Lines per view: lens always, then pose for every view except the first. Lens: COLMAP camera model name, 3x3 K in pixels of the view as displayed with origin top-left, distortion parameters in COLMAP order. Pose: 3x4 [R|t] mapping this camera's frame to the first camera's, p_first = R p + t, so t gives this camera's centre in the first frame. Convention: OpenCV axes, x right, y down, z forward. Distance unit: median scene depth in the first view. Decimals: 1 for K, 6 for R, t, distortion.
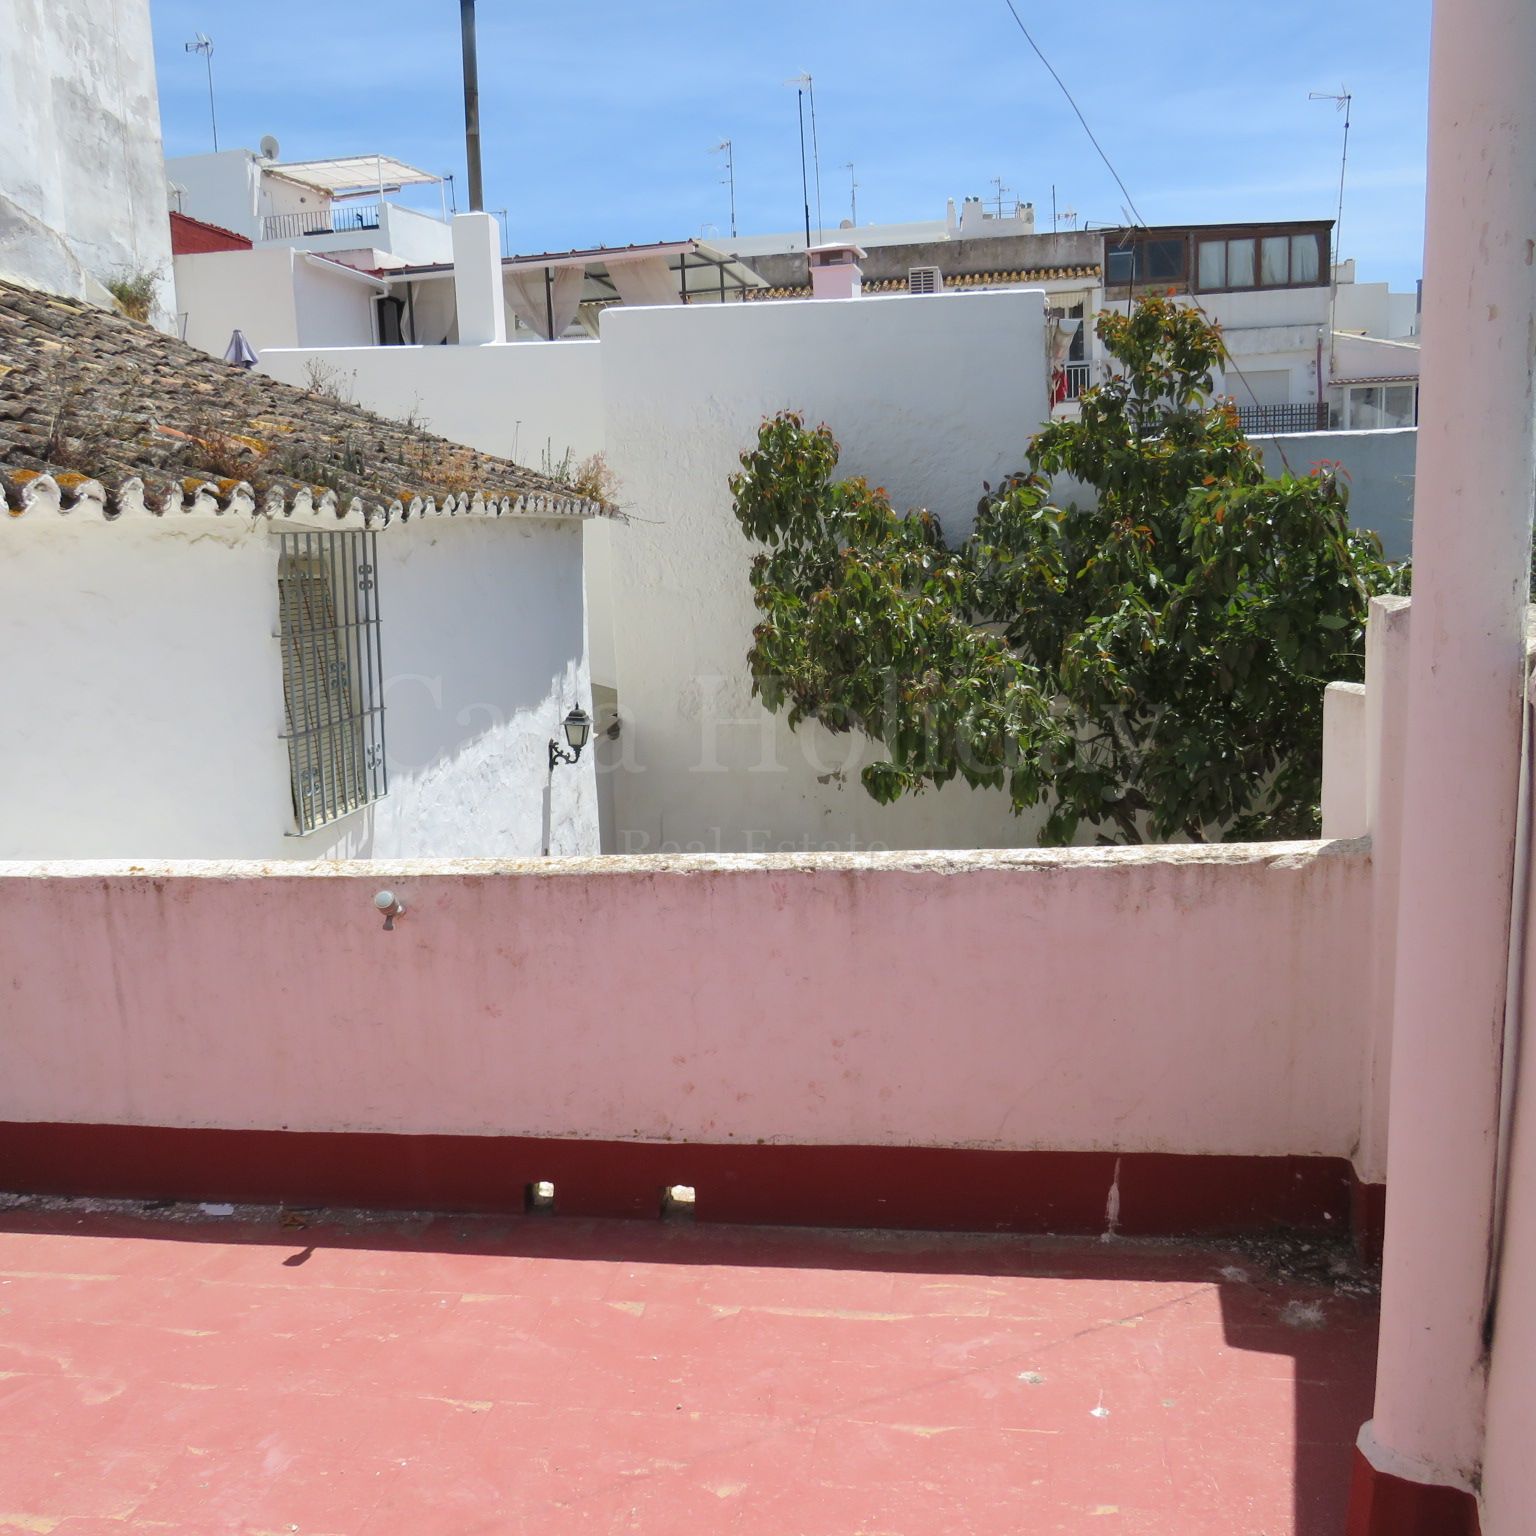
lens RADIAL K [[1461.7, 0, 763.5], [0, 1461.7, 766.0], [0, 0, 1]] dist [-0.021595, 0.000000]
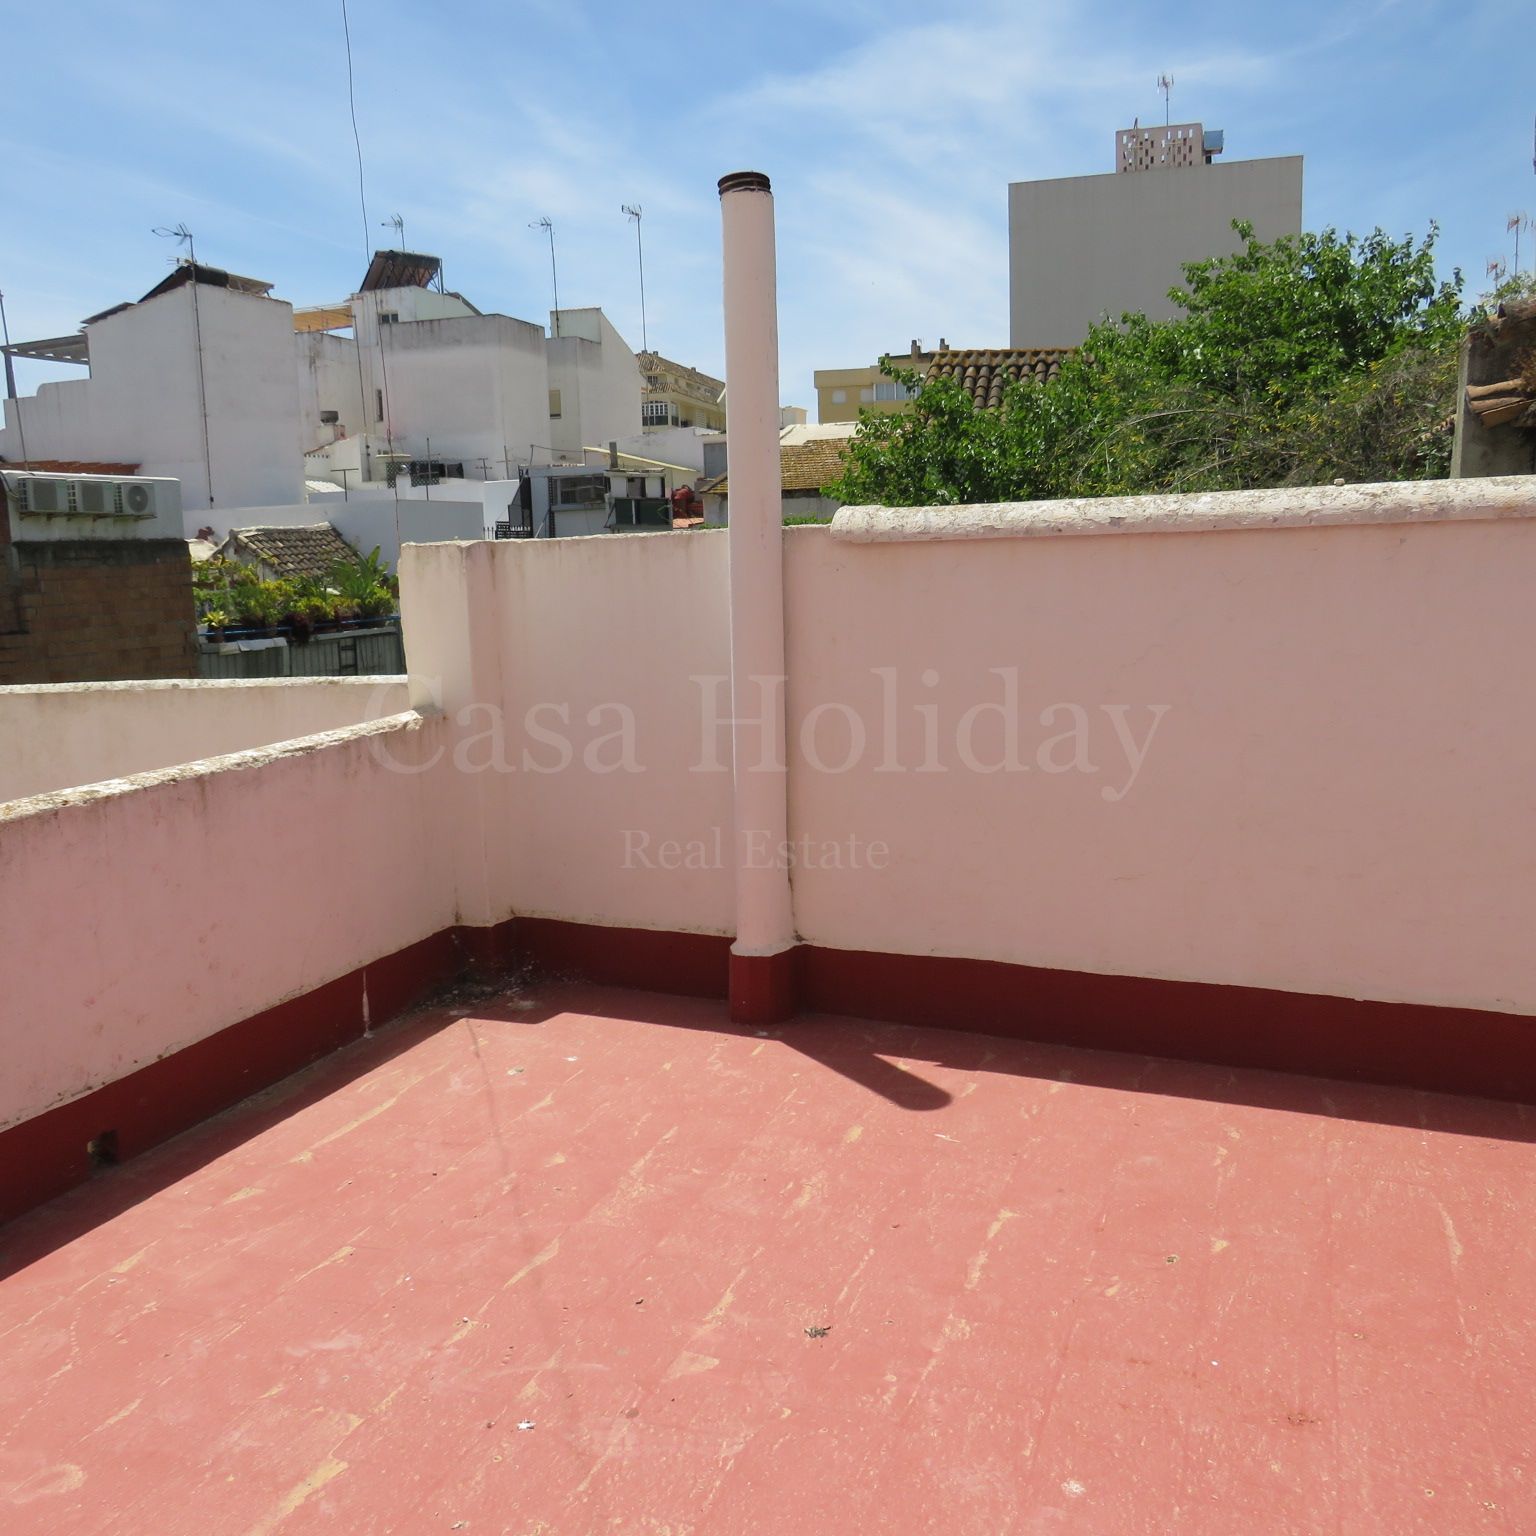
lens RADIAL K [[1461.7, 0, 761.9], [0, 1461.7, 768.8], [0, 0, 1]] dist [-0.021595, 0.000000]
pose [[0.200442, -0.110532, 0.973450, -0.944626], [0.178020, 0.981183, 0.074754, 0.060165], [-0.963396, 0.158310, 0.216348, 0.357249]]
